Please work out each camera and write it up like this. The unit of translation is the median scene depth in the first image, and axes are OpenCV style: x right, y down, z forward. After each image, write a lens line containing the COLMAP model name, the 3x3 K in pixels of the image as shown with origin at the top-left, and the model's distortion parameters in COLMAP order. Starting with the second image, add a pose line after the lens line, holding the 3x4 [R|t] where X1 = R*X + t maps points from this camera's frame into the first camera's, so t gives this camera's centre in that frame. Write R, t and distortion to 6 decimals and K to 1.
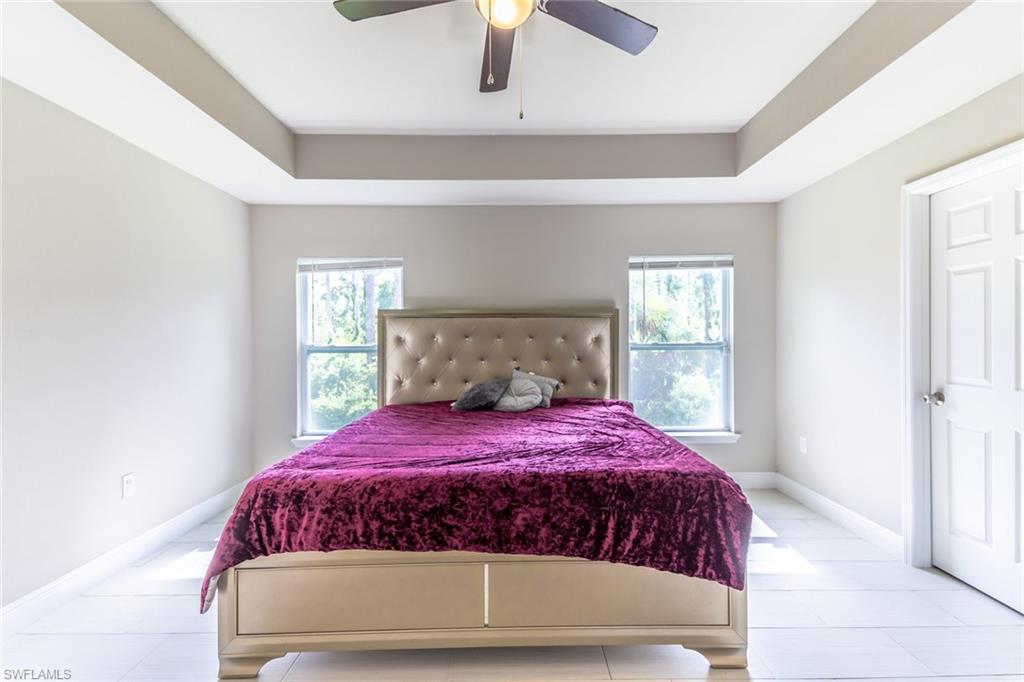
lens RADIAL K [[465.9, 0, 519.8], [0, 465.9, 342.7], [0, 0, 1]] dist [0.050490, -0.027312]
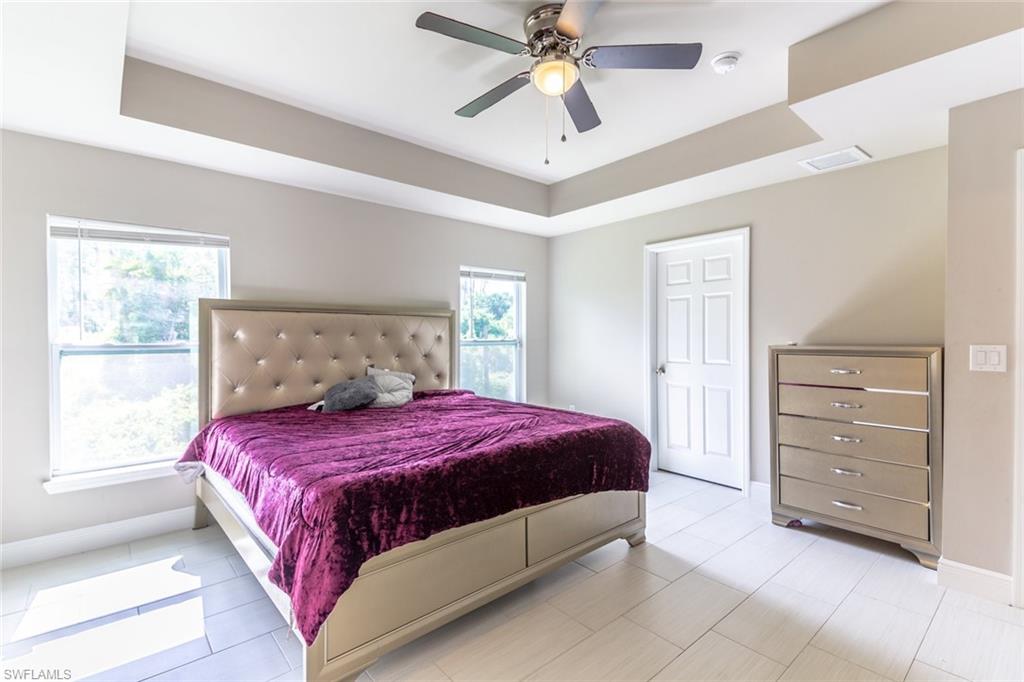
lens RADIAL K [[465.9, 0, 519.8], [0, 465.9, 342.7], [0, 0, 1]] dist [0.050490, -0.027312]
pose [[0.752183, -0.004636, 0.658937, -0.483139], [0.003456, 0.999989, 0.003091, 0.004343], [-0.658945, -0.000048, 0.752191, 0.044948]]
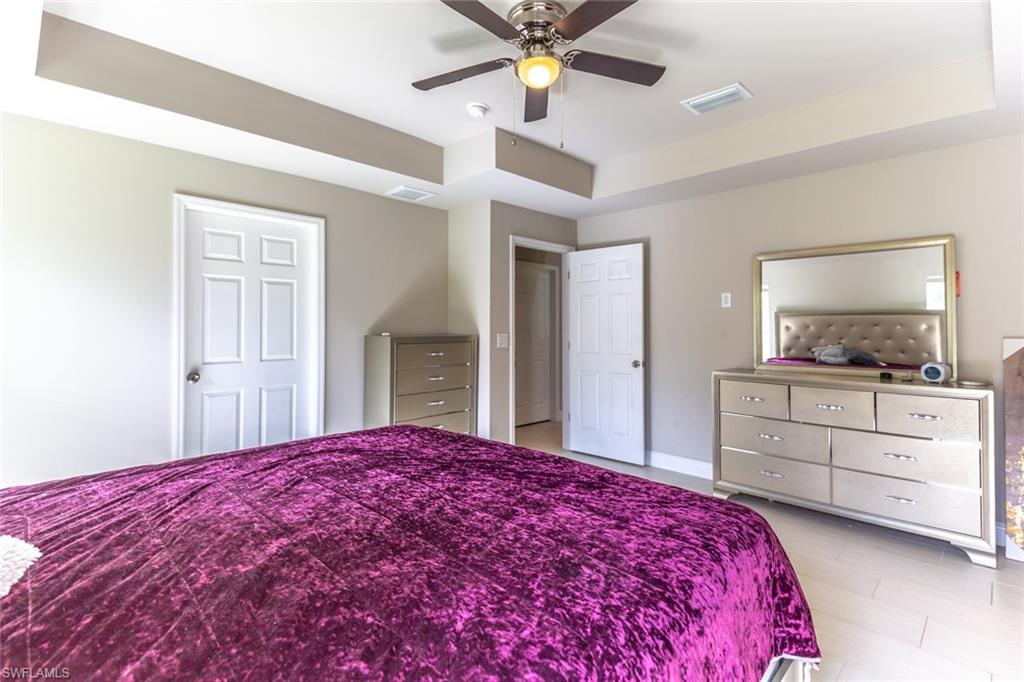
lens RADIAL K [[490.7, 0, 512.9], [0, 490.7, 325.7], [0, 0, 1]] dist [0.001426, -0.032230]
pose [[-0.709202, 0.007168, 0.704969, -0.464195], [0.000794, 0.999956, -0.009368, -0.002062], [-0.705005, -0.006085, -0.709176, 1.005611]]
